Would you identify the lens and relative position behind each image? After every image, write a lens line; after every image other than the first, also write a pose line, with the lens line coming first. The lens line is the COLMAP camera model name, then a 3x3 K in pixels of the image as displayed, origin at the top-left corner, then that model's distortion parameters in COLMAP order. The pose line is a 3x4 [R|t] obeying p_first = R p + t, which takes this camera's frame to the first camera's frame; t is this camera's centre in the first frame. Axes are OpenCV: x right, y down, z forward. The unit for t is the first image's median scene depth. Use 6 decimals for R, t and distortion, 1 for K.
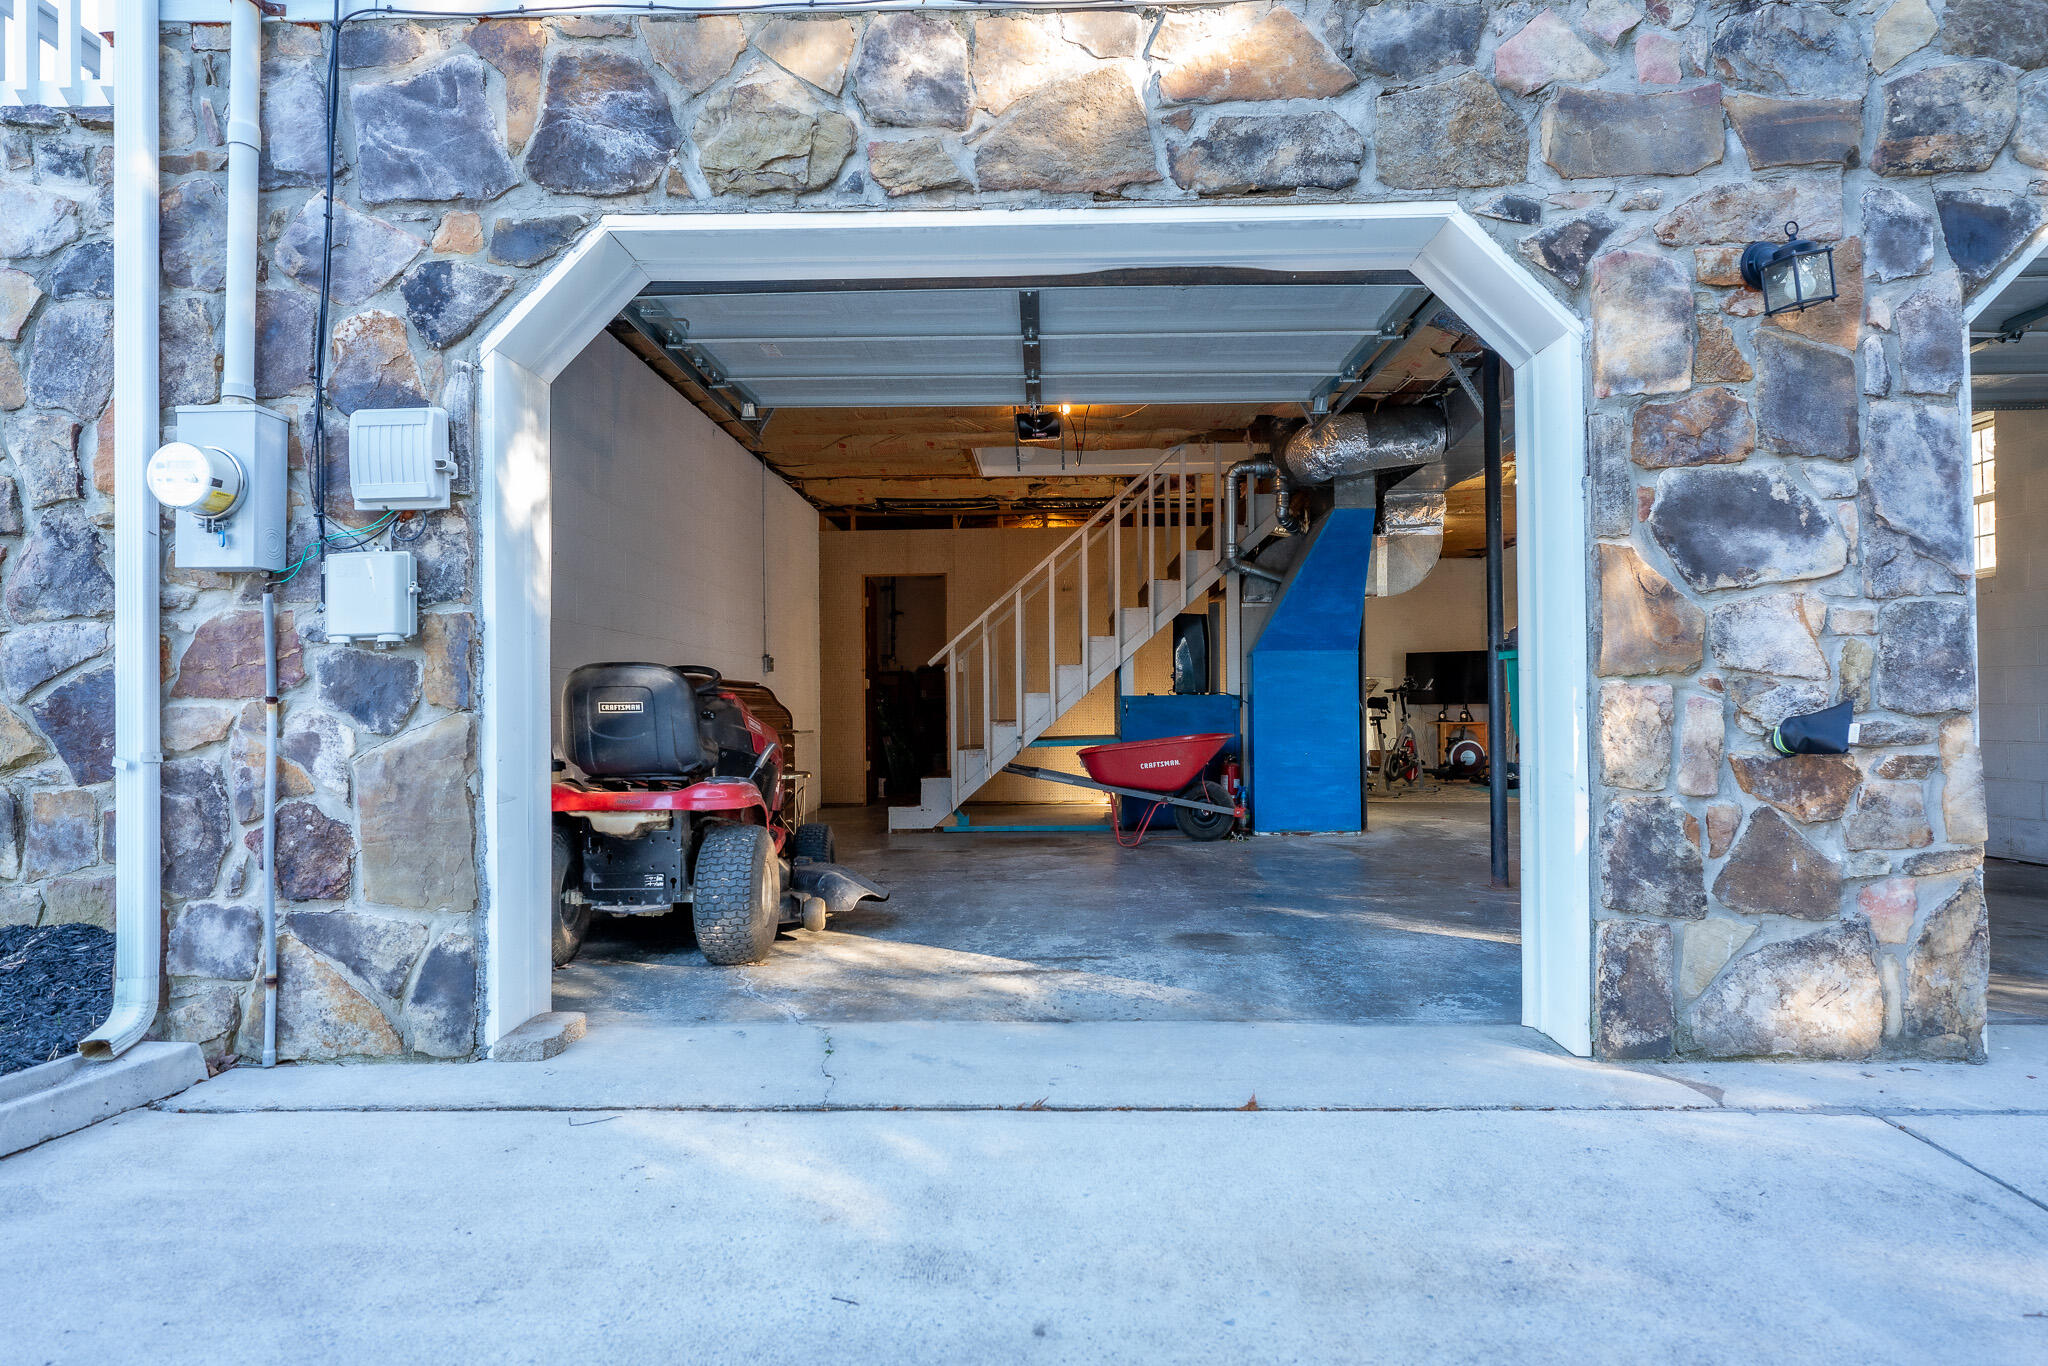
lens RADIAL K [[1226.0, 0, 1024.0], [0, 1226.0, 683.0], [0, 0, 1]] dist [-0.000121, 0.004061]
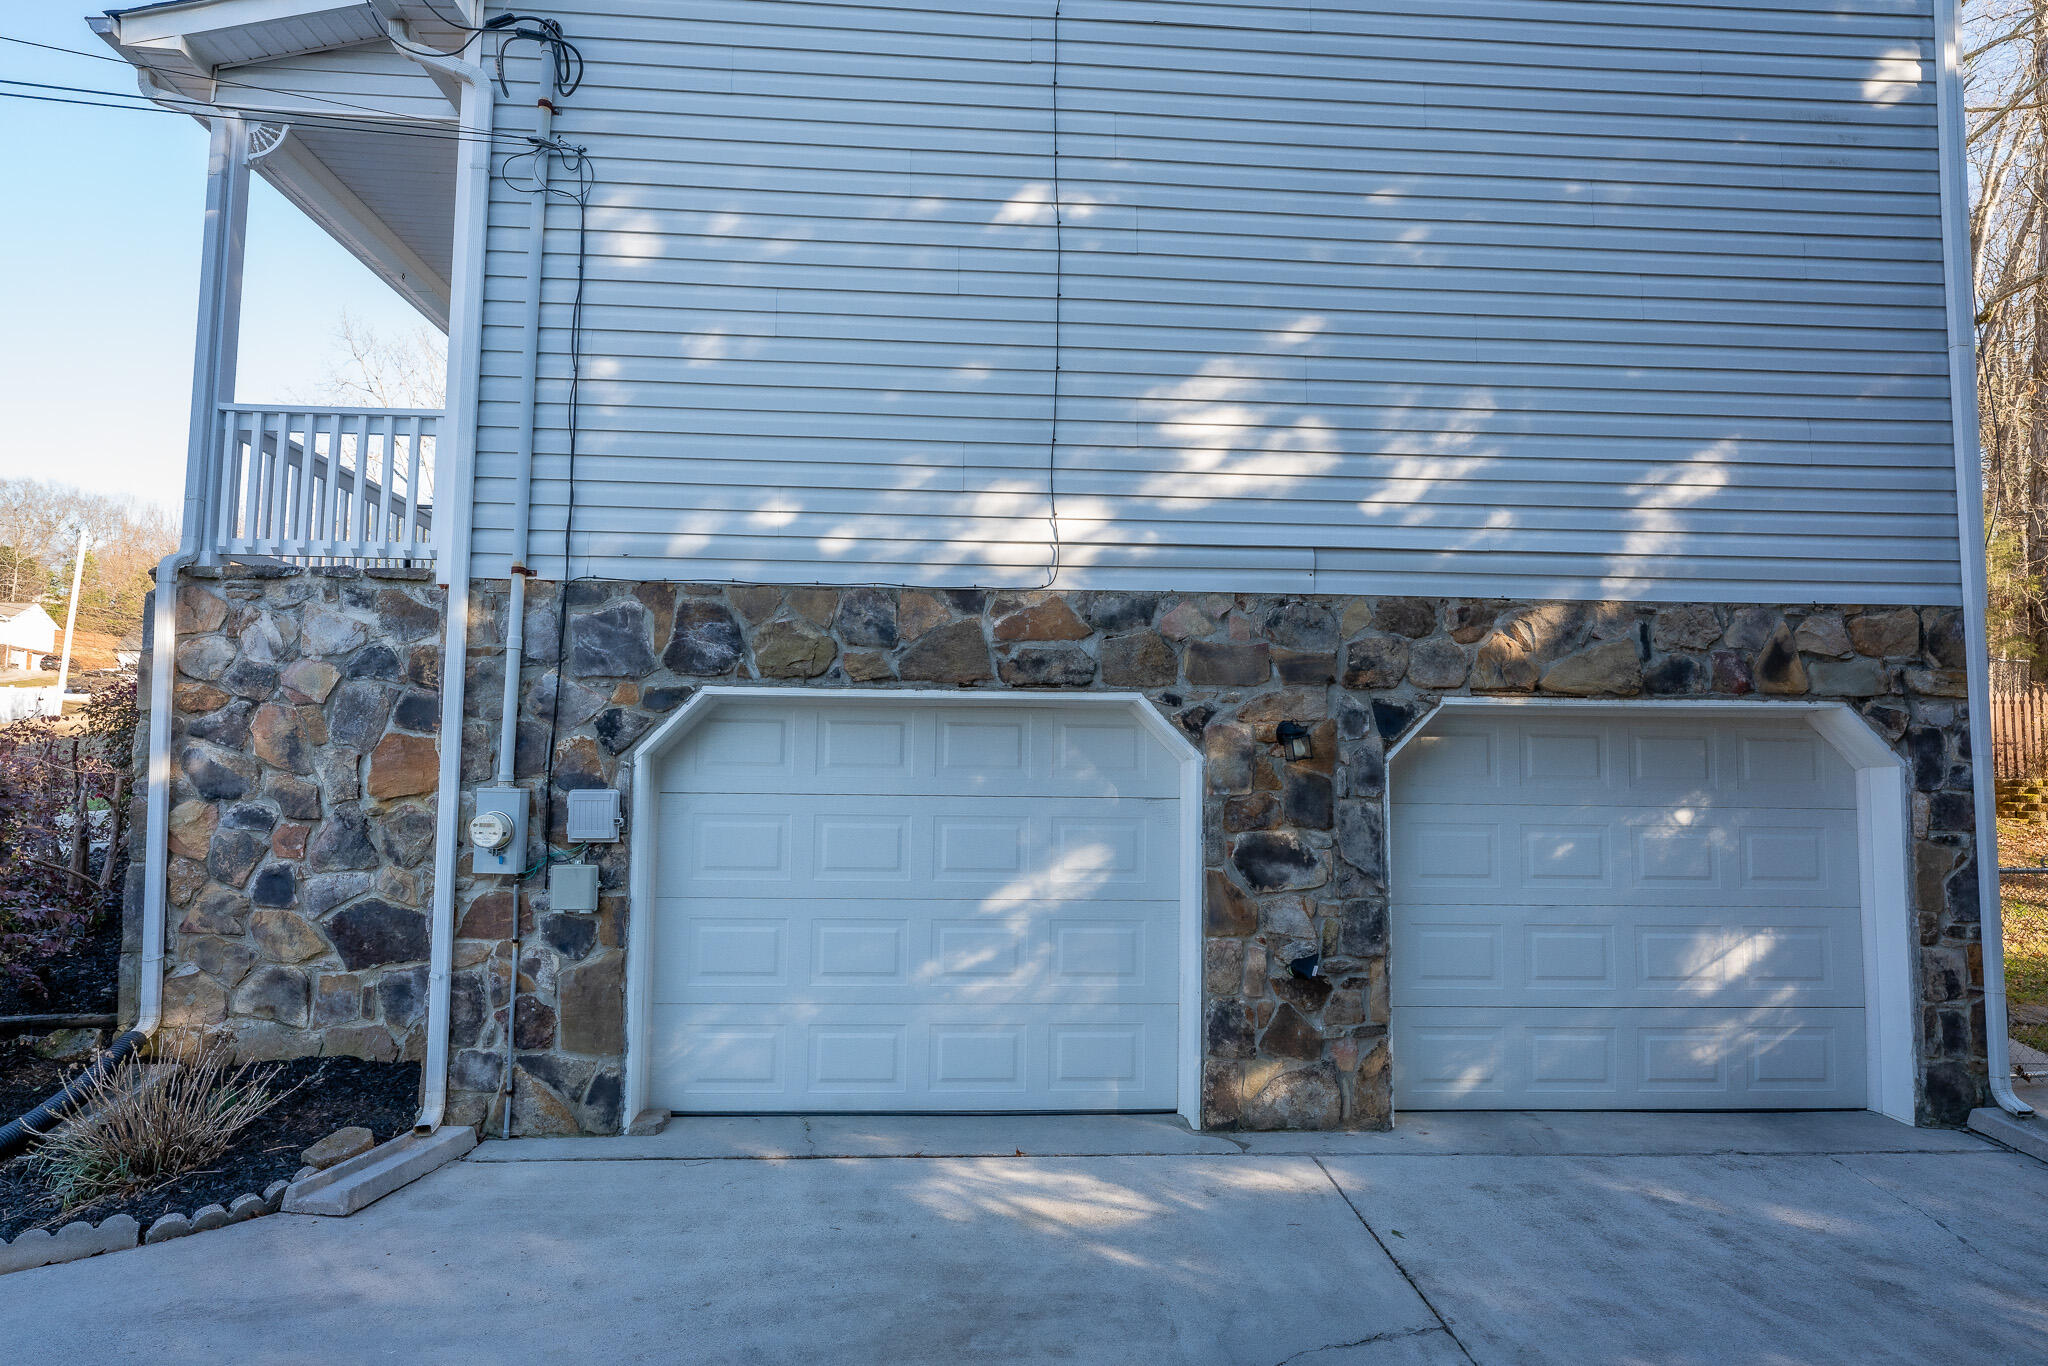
lens RADIAL K [[1219.5, 0, 1037.3], [0, 1219.5, 693.7], [0, 0, 1]] dist [-0.004443, 0.003778]
pose [[0.995764, 0.026030, 0.088190, 0.009886], [-0.020600, 0.997868, -0.061936, -0.269652], [-0.089614, 0.059857, 0.994176, -0.969377]]
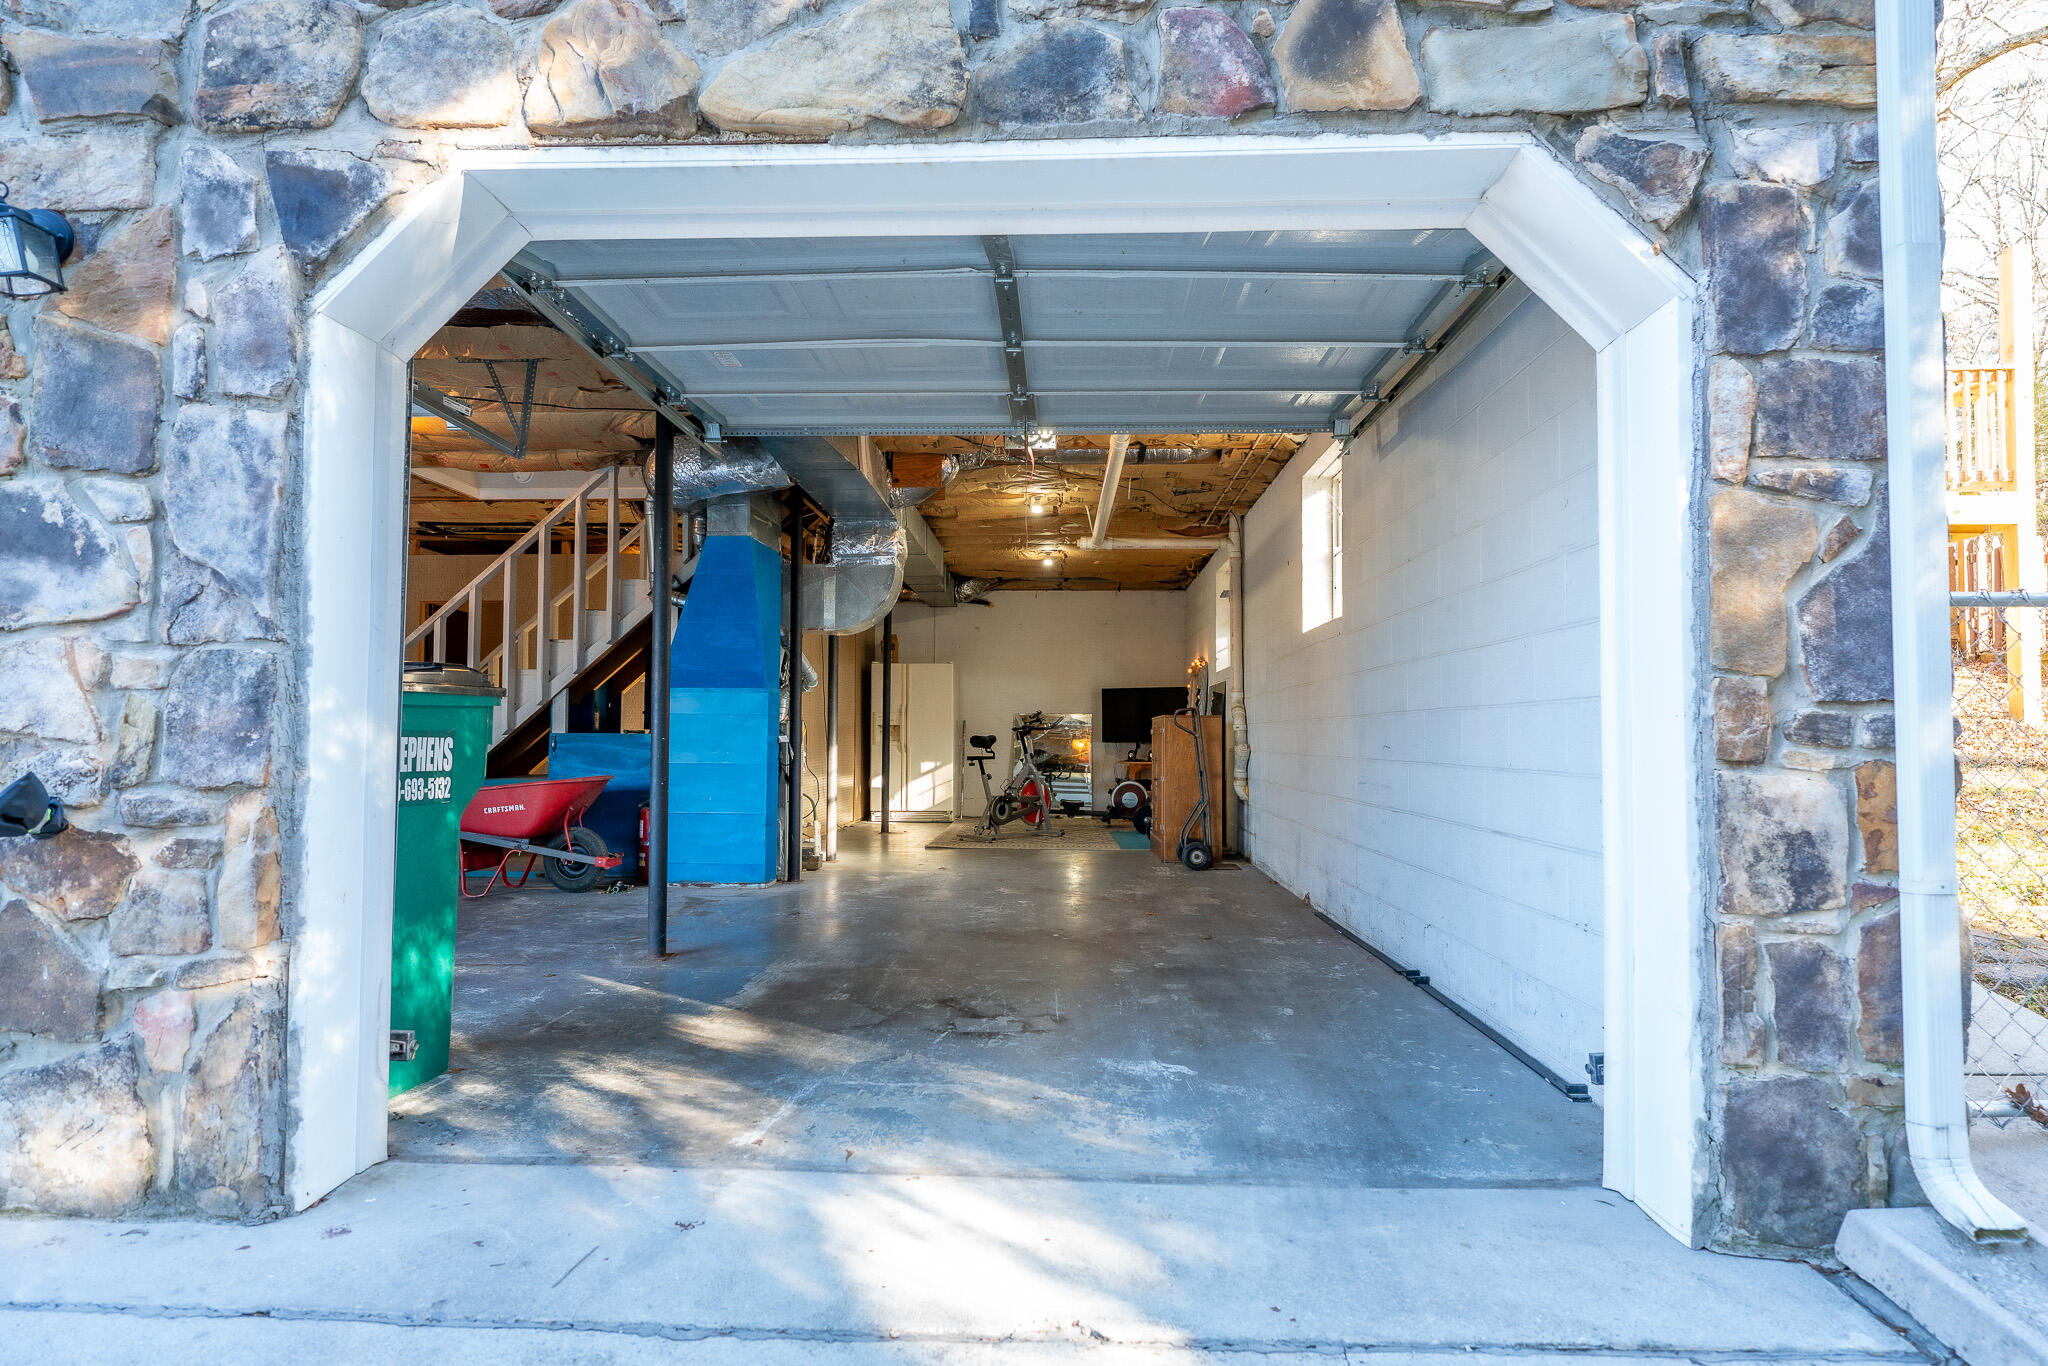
lens RADIAL K [[1226.0, 0, 1024.0], [0, 1226.0, 683.0], [0, 0, 1]] dist [-0.000121, 0.004061]
pose [[0.999799, 0.012169, -0.015926, 1.267791], [-0.012522, 0.999673, -0.022275, -0.032303], [0.015650, 0.022470, 0.999625, 0.193789]]
